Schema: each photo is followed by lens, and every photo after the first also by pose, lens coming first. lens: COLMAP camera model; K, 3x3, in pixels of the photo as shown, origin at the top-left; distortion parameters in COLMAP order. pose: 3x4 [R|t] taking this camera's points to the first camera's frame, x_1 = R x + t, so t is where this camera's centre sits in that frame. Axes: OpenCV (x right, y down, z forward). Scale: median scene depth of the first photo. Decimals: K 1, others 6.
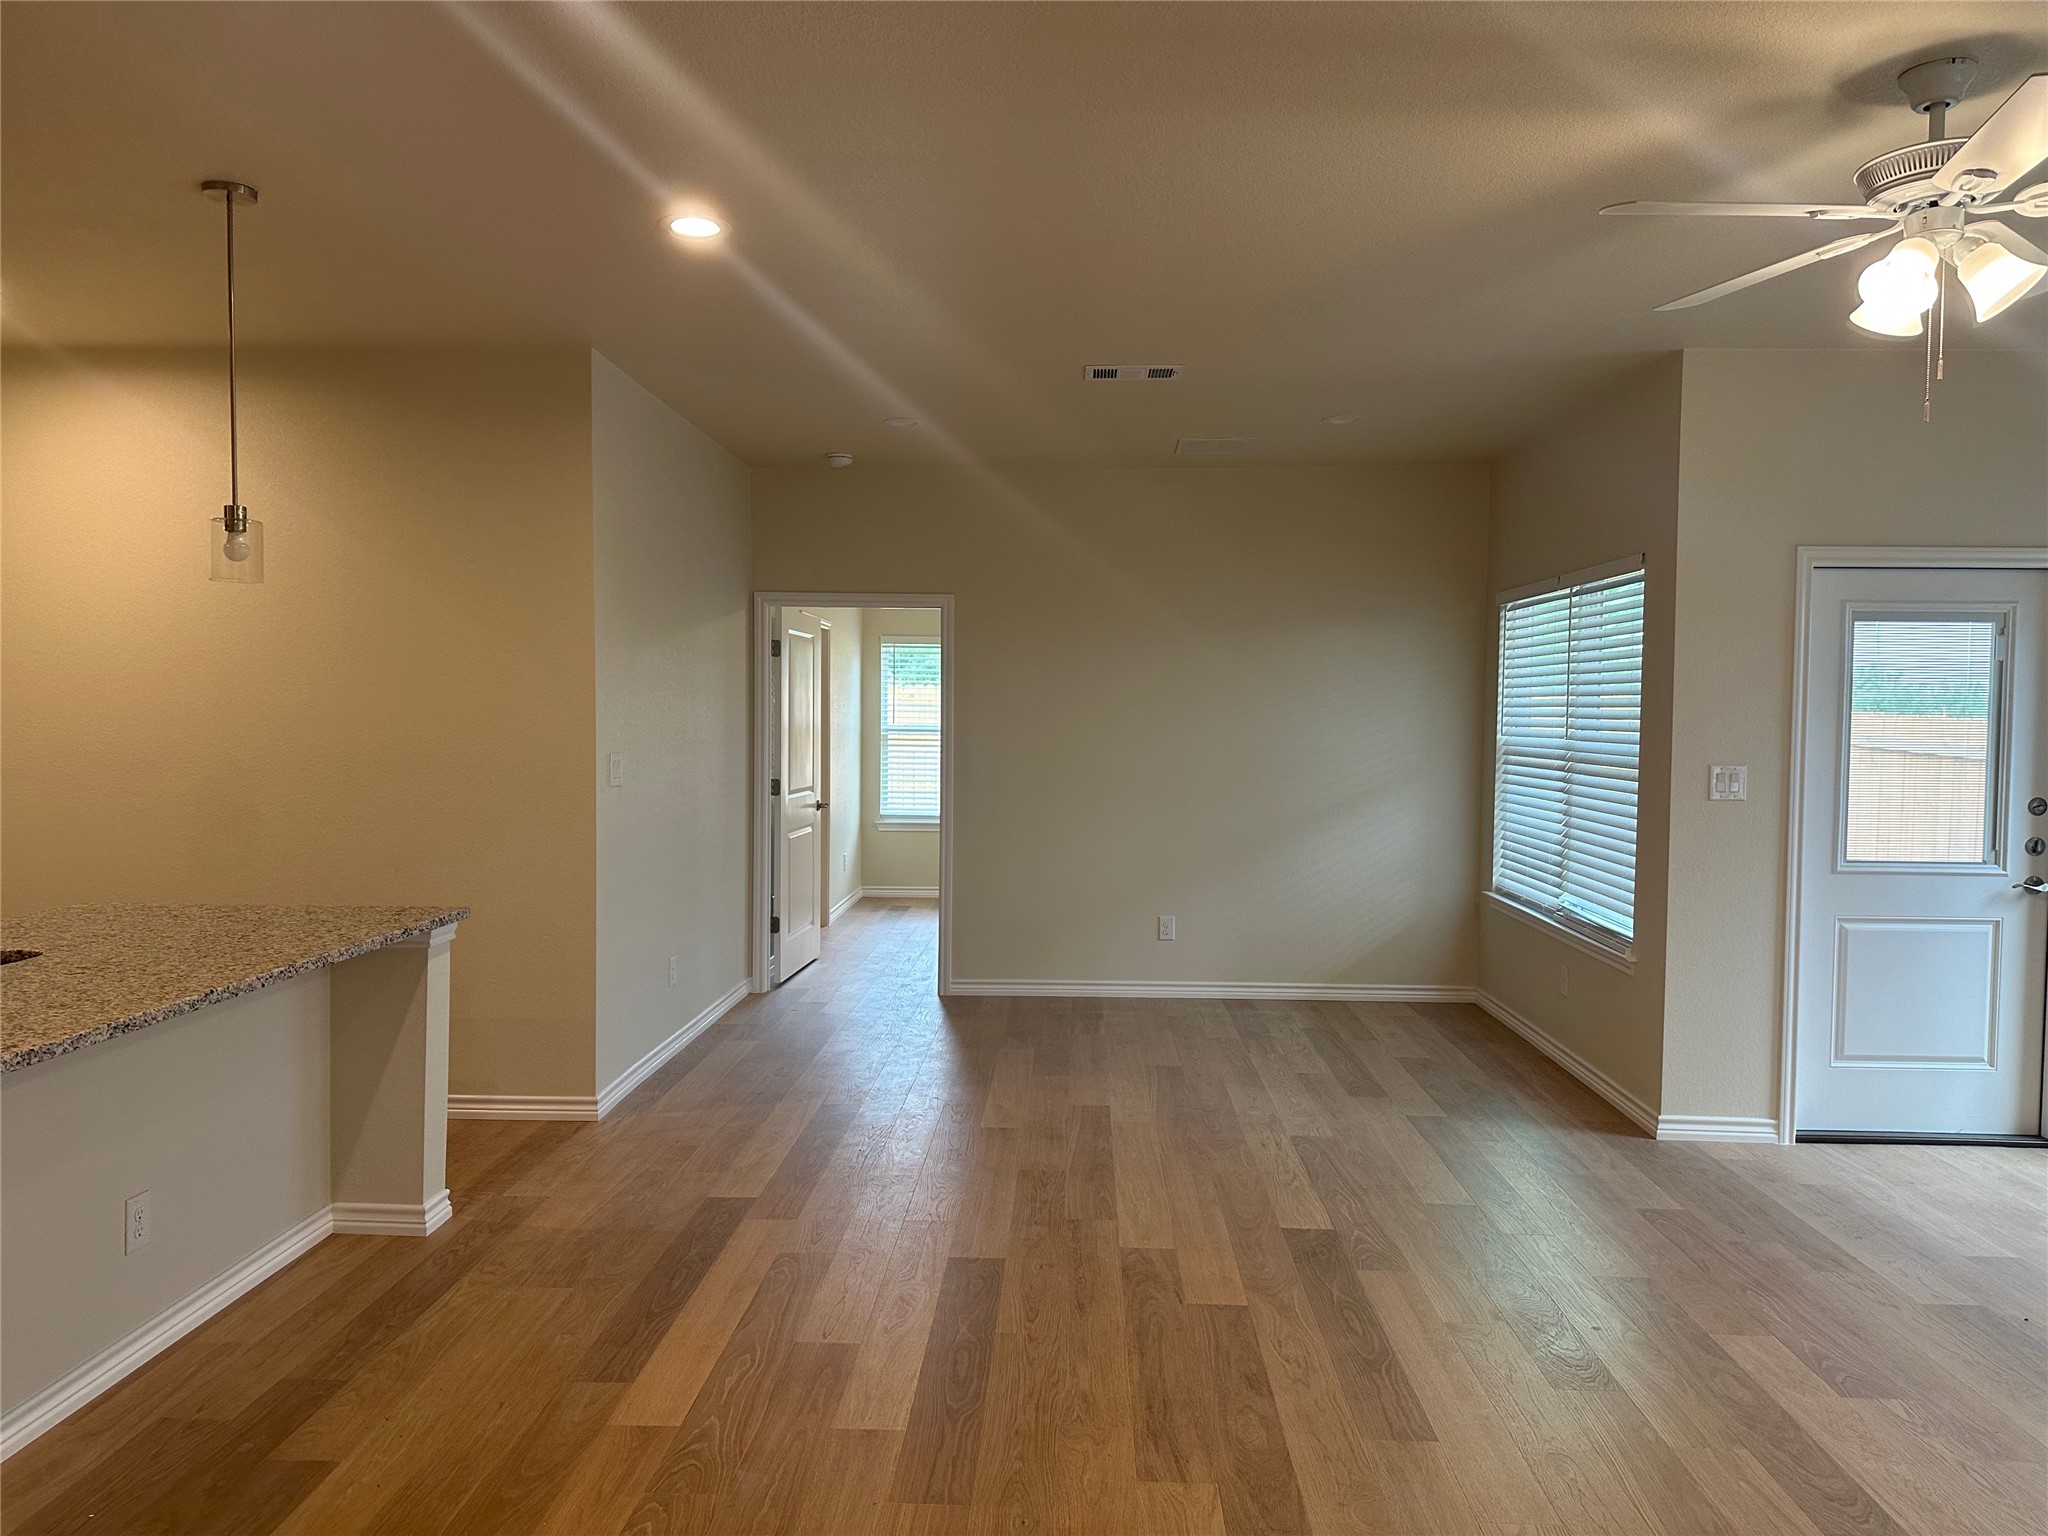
lens RADIAL K [[1428.2, 0, 1077.1], [0, 1428.2, 760.0], [0, 0, 1]] dist [-0.017315, -0.004168]
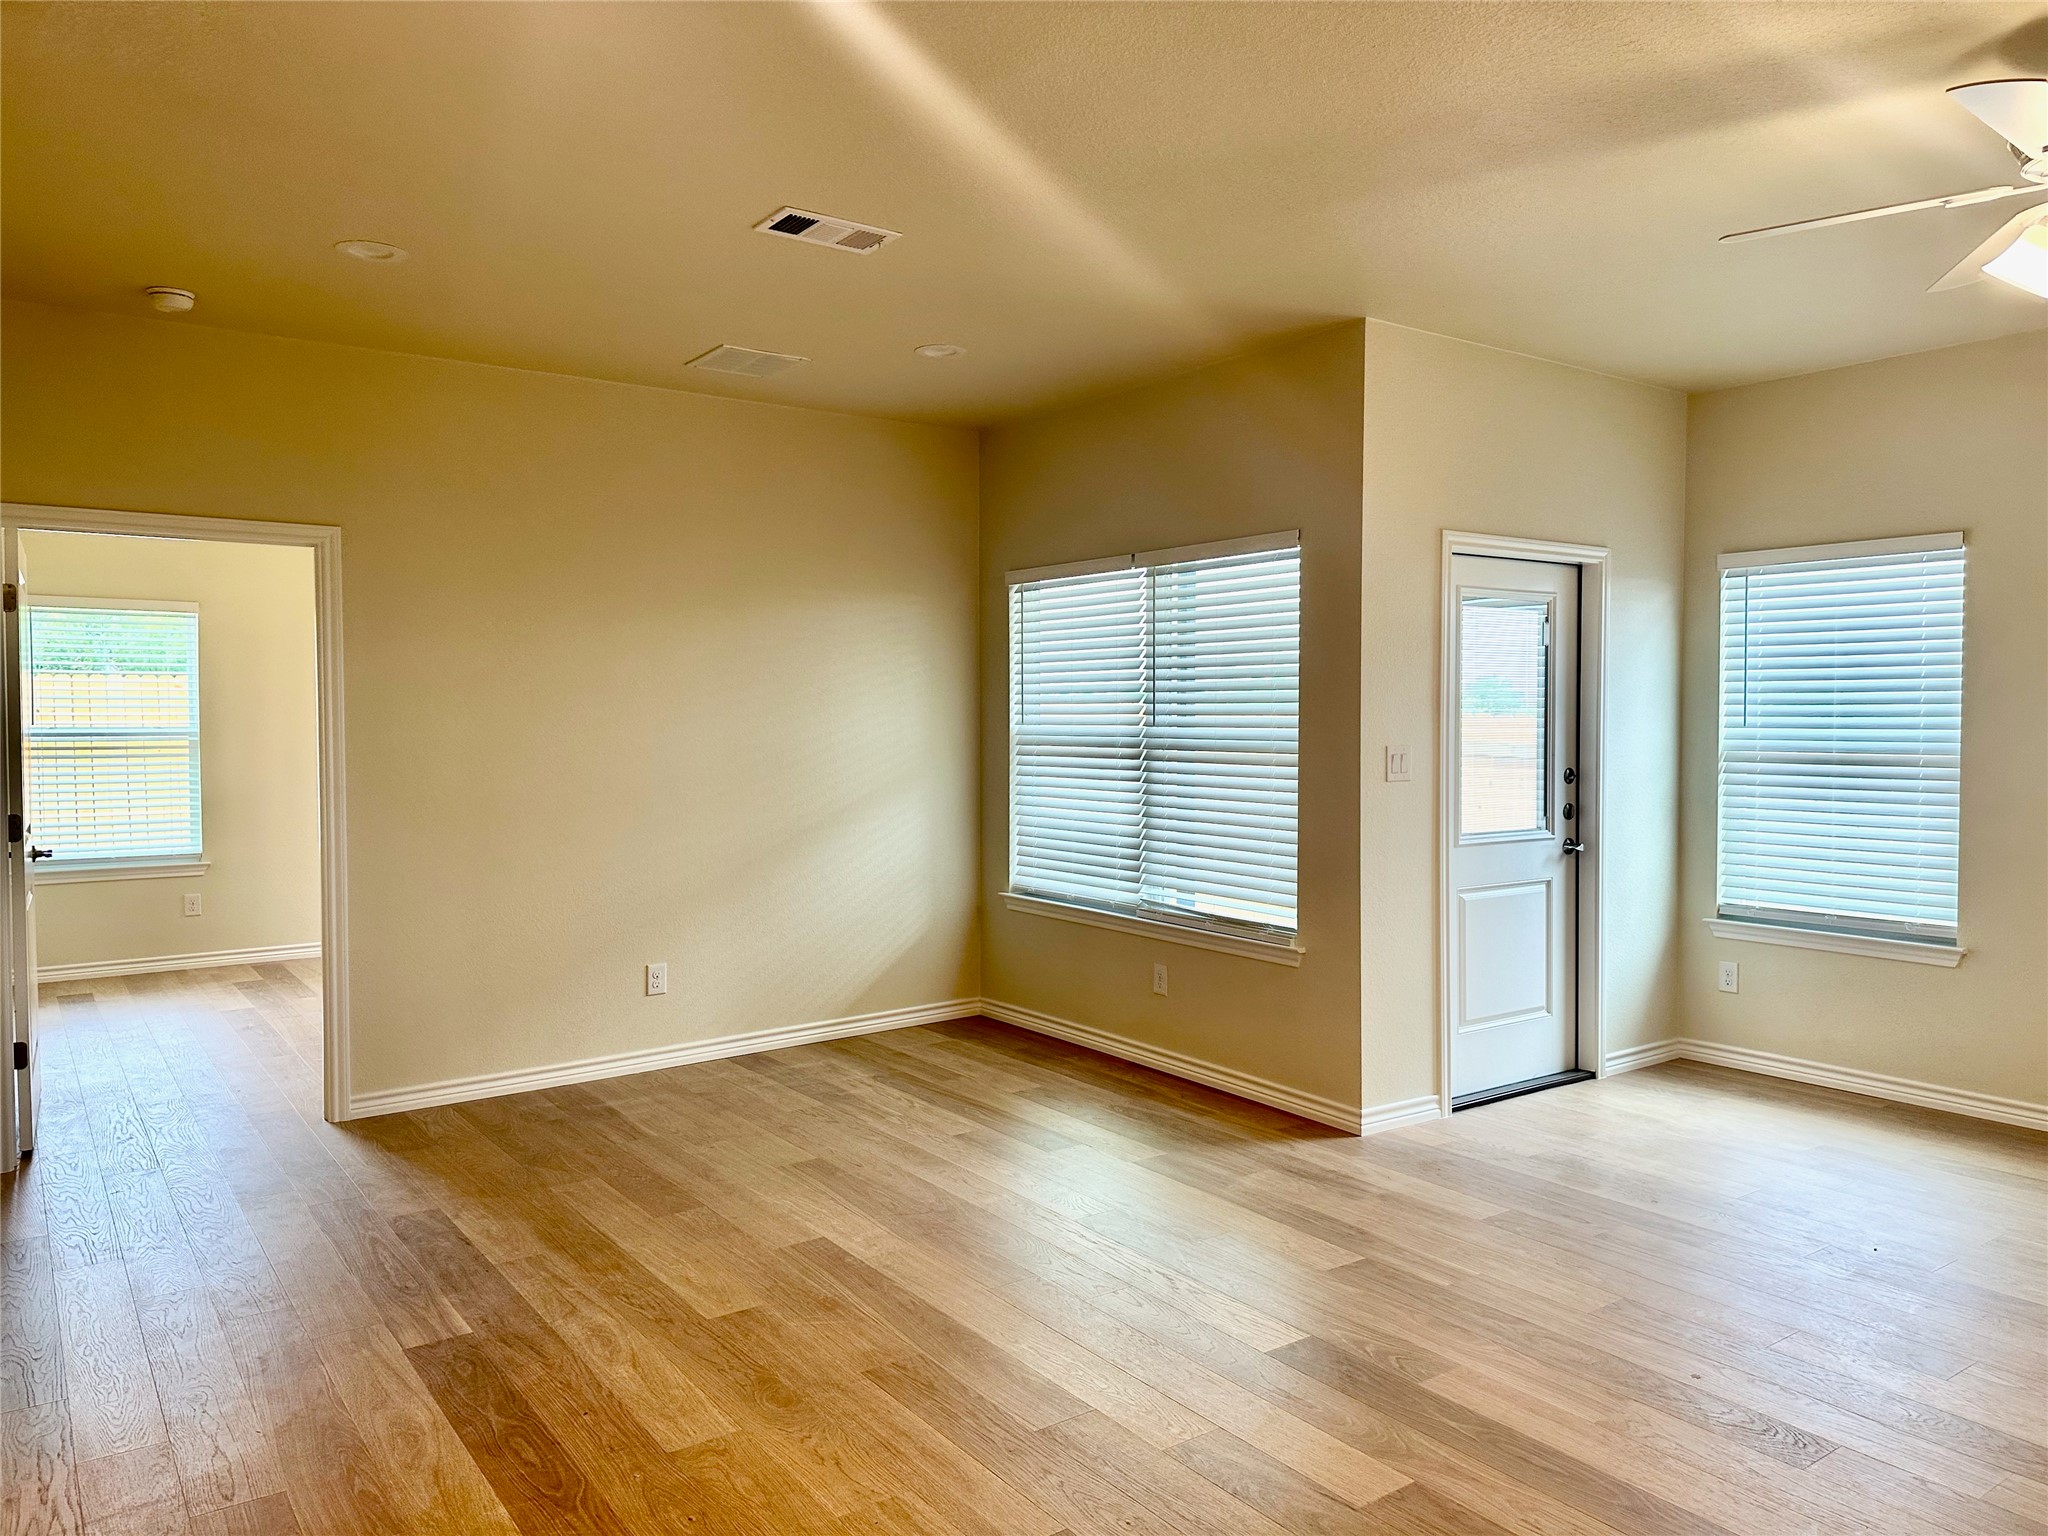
lens RADIAL K [[1389.7, 0, 1071.7], [0, 1389.7, 747.1], [0, 0, 1]] dist [0.090338, -0.097981]
pose [[0.790828, -0.026285, 0.611474, -0.315431], [0.031028, 0.999514, 0.002837, -0.005147], [-0.611252, 0.016729, 0.791259, 0.358173]]
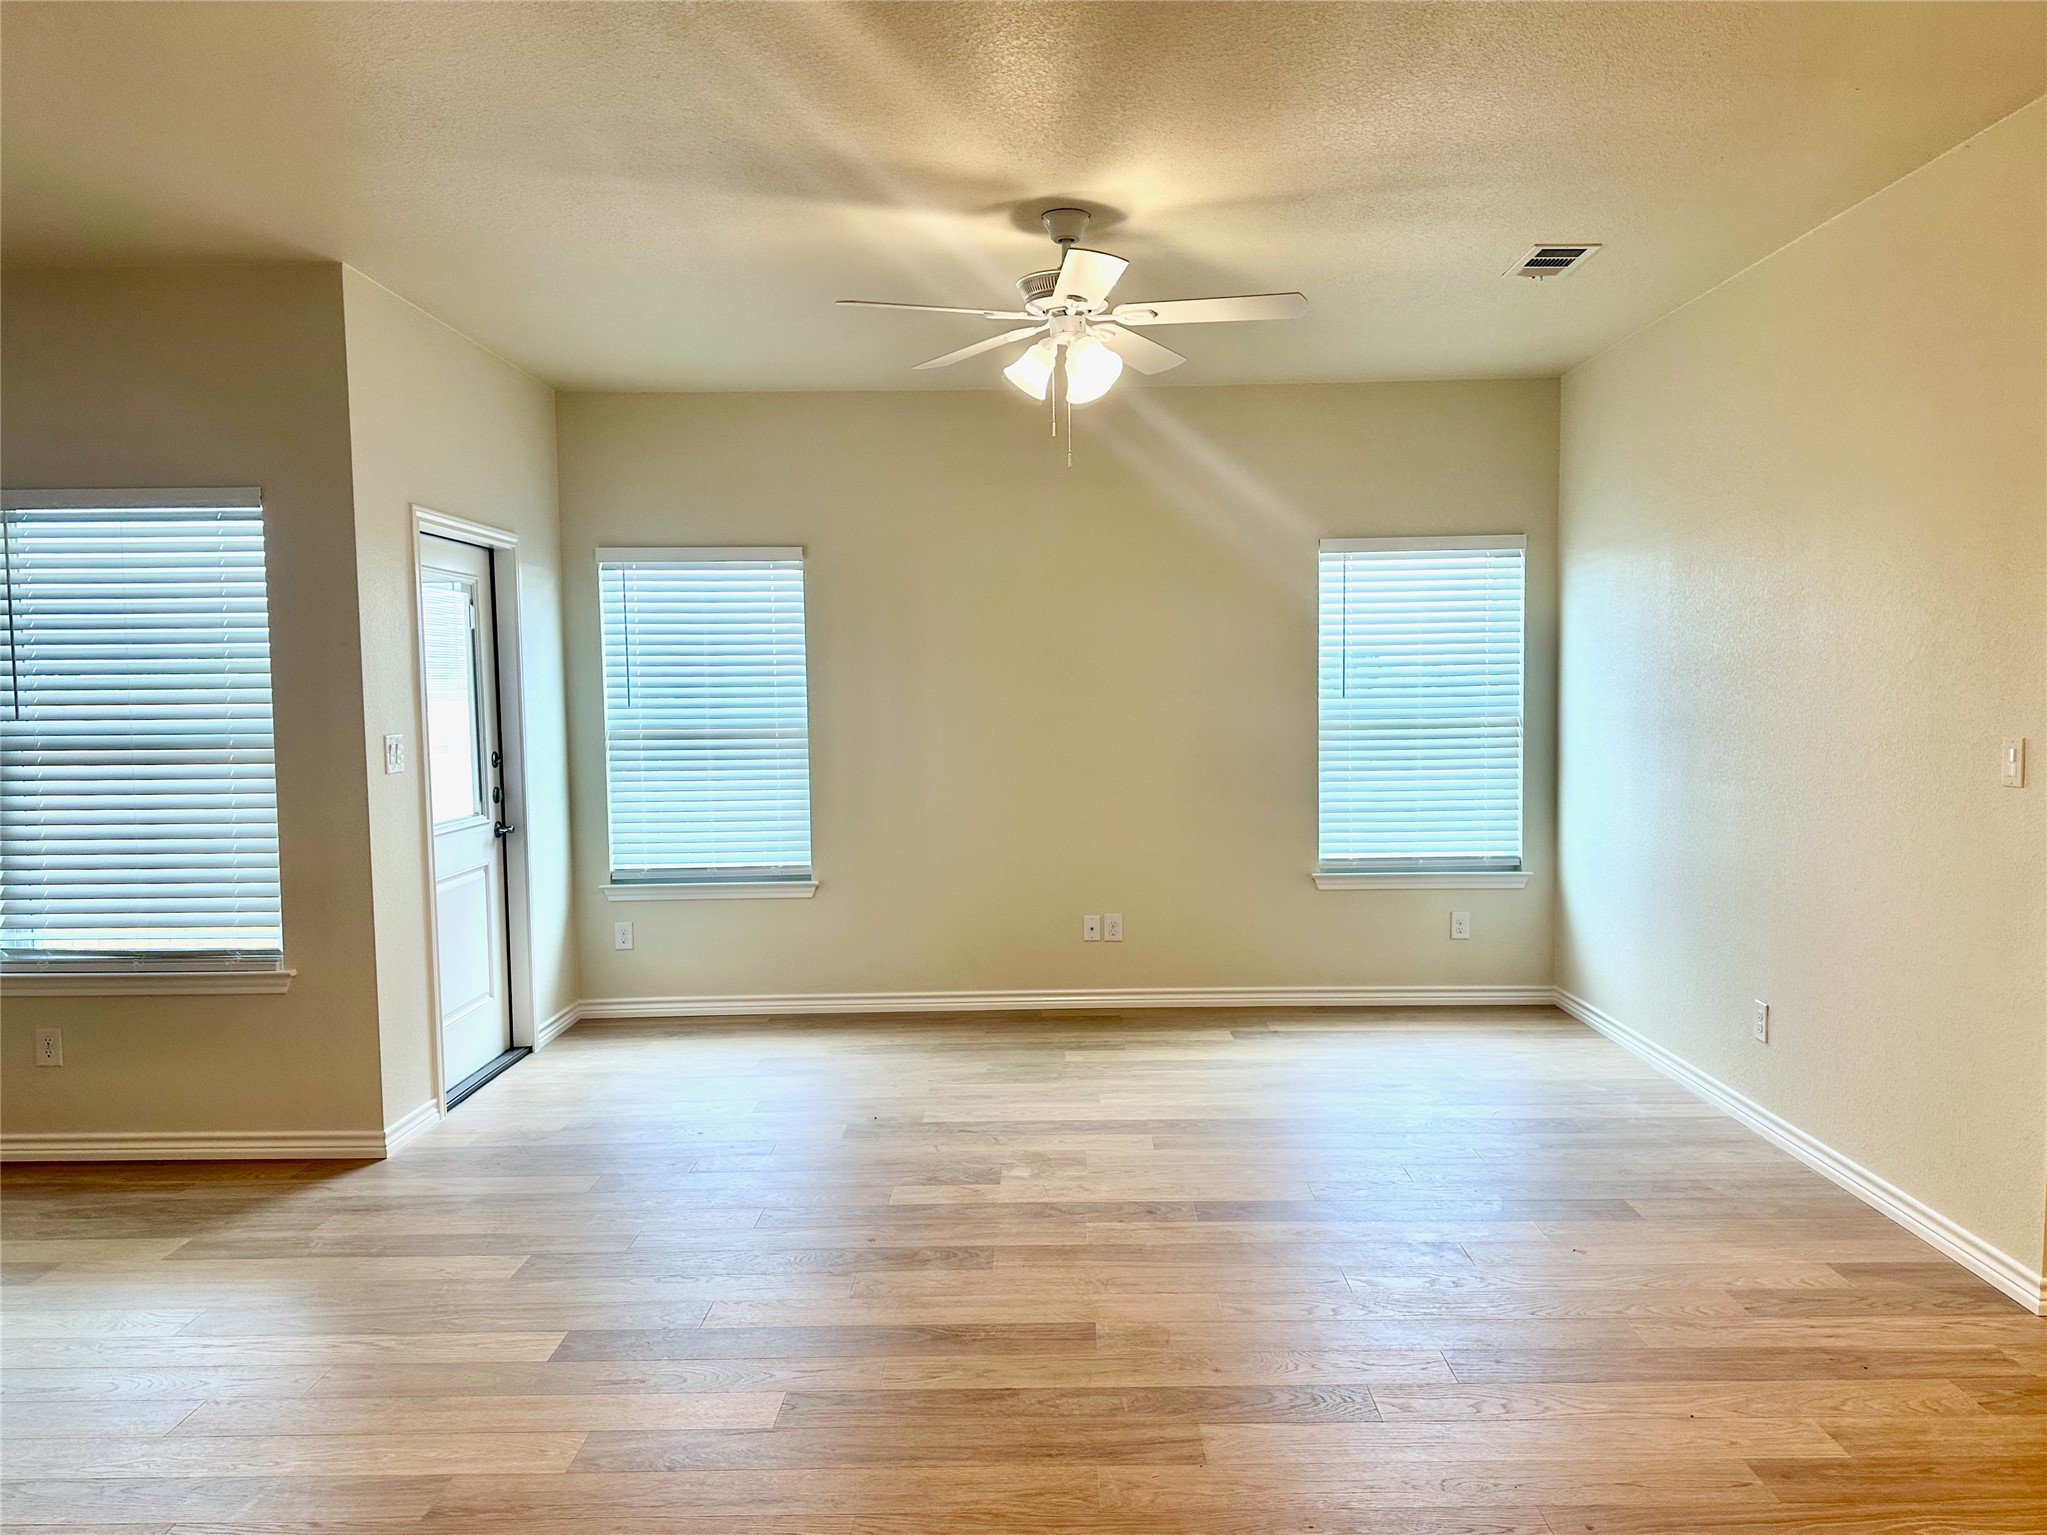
lens RADIAL K [[1445.0, 0, 1023.5], [0, 1445.0, 767.5], [0, 0, 1]] dist [0.106410, -0.125342]
pose [[-0.003127, -0.068937, 0.997616, -0.485280], [0.046802, 0.996518, 0.069007, -0.021351], [-0.998899, 0.046906, 0.000110, 0.579365]]
